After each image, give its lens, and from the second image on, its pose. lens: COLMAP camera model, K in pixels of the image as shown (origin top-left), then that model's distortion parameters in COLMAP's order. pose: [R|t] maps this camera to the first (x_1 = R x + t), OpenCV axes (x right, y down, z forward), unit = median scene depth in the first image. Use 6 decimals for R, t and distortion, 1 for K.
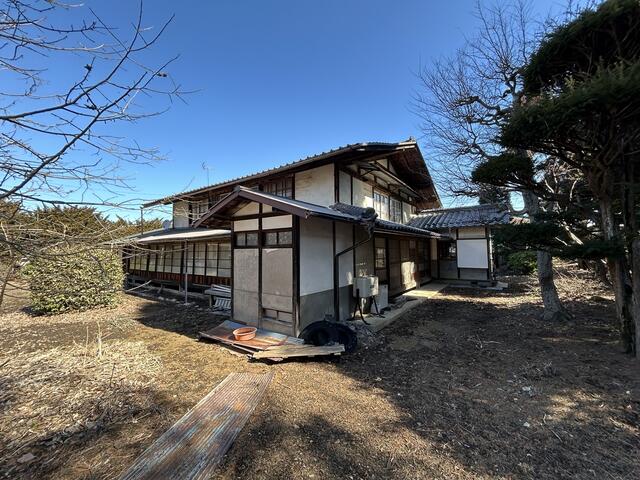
lens RADIAL K [[257.6, 0, 320.0], [0, 257.6, 240.0], [0, 0, 1]] dist [0.001433, 0.000137]
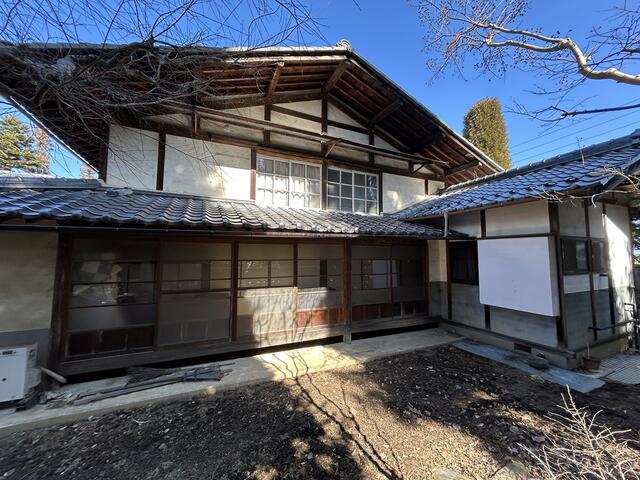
lens RADIAL K [[257.6, 0, 320.0], [0, 257.6, 240.0], [0, 0, 1]] dist [0.001433, 0.000137]
pose [[0.867822, -0.025400, -0.496226, 0.527769], [0.016020, 0.999604, -0.023148, 0.006496], [0.496618, 0.012139, 0.867885, 0.501294]]
